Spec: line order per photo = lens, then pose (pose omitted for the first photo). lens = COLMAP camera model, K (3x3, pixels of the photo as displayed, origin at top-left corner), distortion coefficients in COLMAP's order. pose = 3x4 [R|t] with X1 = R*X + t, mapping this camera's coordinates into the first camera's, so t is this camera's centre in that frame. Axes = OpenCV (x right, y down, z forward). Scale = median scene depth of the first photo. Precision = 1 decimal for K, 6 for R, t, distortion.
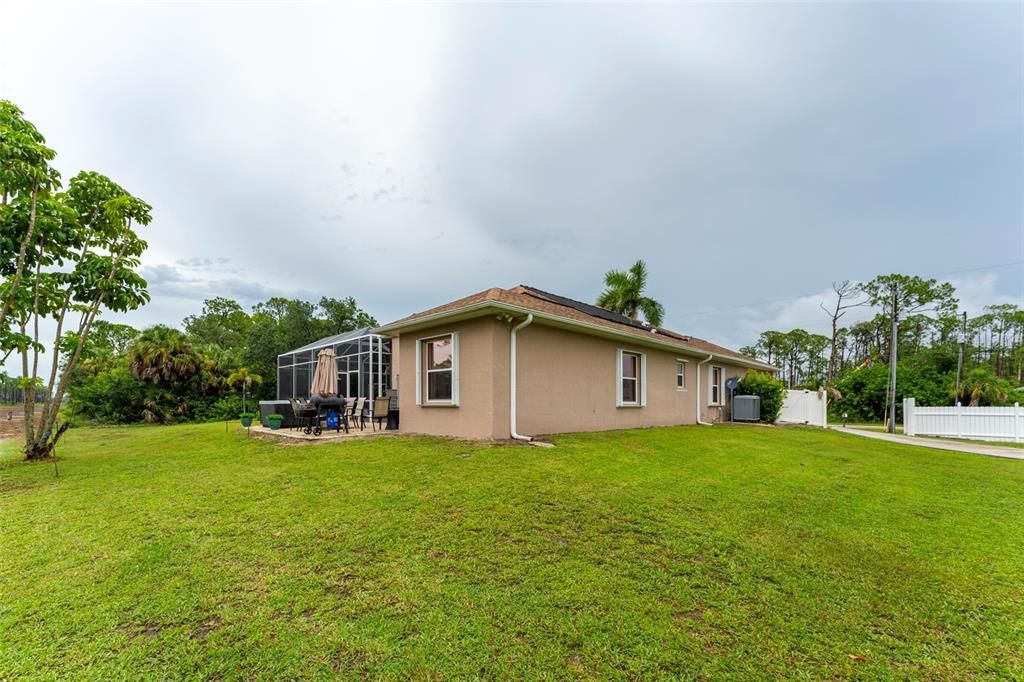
lens RADIAL K [[410.1, 0, 503.3], [0, 410.1, 372.3], [0, 0, 1]] dist [0.001042, -0.000015]
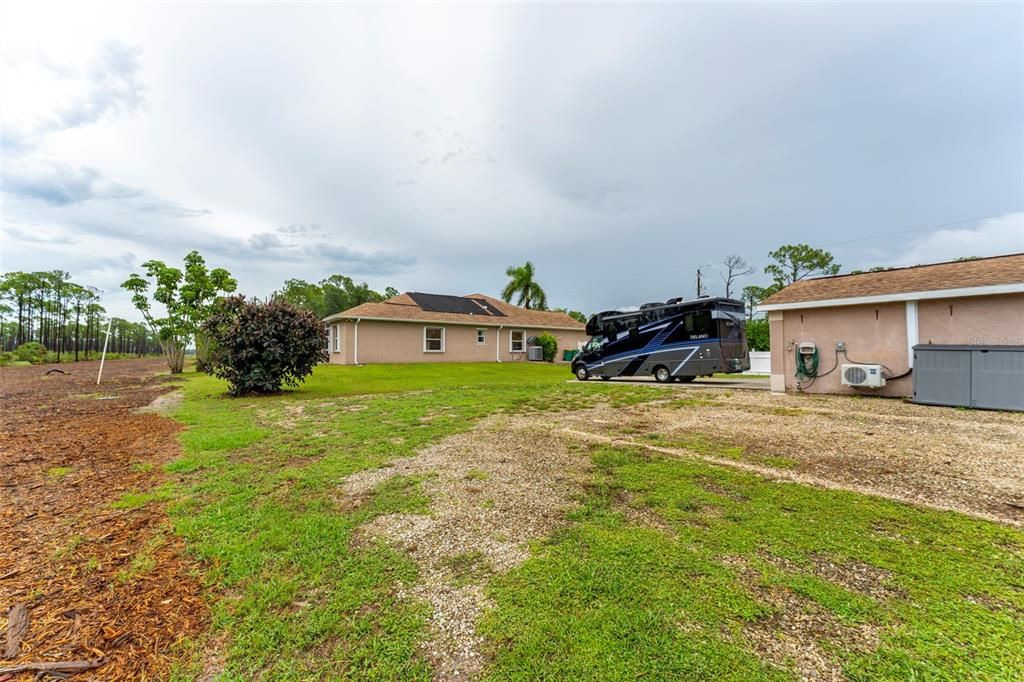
lens RADIAL K [[410.1, 0, 514.4], [0, 410.1, 320.8], [0, 0, 1]] dist [0.001042, -0.000015]
pose [[0.988240, -0.016800, -0.151983, 0.202402], [0.016046, 0.999852, -0.006184, -0.012417], [0.152064, 0.003672, 0.988364, -0.209886]]
